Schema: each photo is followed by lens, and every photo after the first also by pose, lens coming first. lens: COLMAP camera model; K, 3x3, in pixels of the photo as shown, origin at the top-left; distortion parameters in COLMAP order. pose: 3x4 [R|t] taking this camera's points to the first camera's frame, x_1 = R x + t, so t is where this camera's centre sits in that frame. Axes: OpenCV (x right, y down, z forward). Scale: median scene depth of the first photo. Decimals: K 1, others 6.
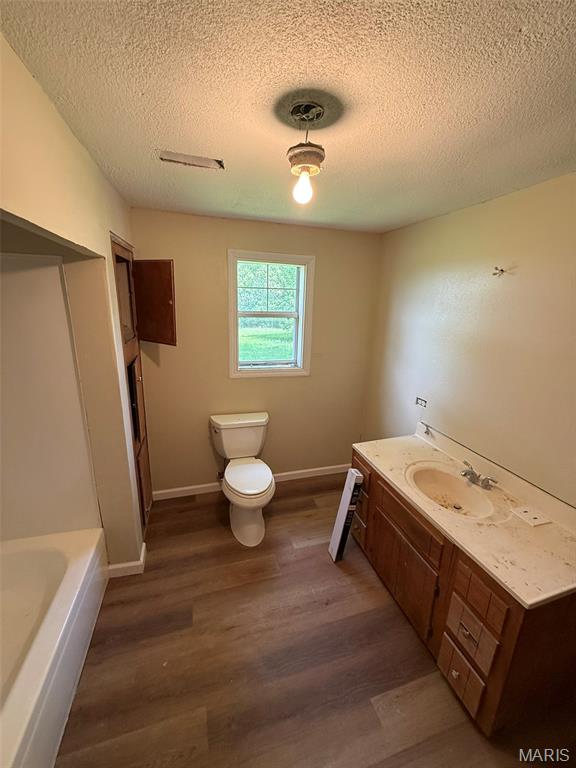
lens RADIAL K [[306.5, 0, 288.0], [0, 306.5, 384.0], [0, 0, 1]] dist [-0.002117, -0.000241]
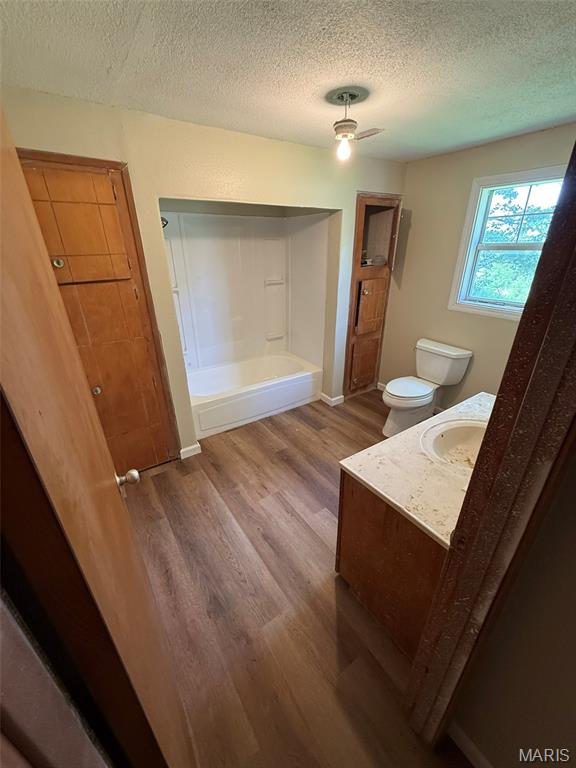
lens RADIAL K [[306.5, 0, 288.0], [0, 306.5, 384.0], [0, 0, 1]] dist [-0.002117, -0.000241]
pose [[0.281199, 0.362073, -0.888724, 0.963636], [-0.231380, 0.924351, 0.303378, 0.037524], [0.931338, 0.120323, 0.343703, 0.173762]]
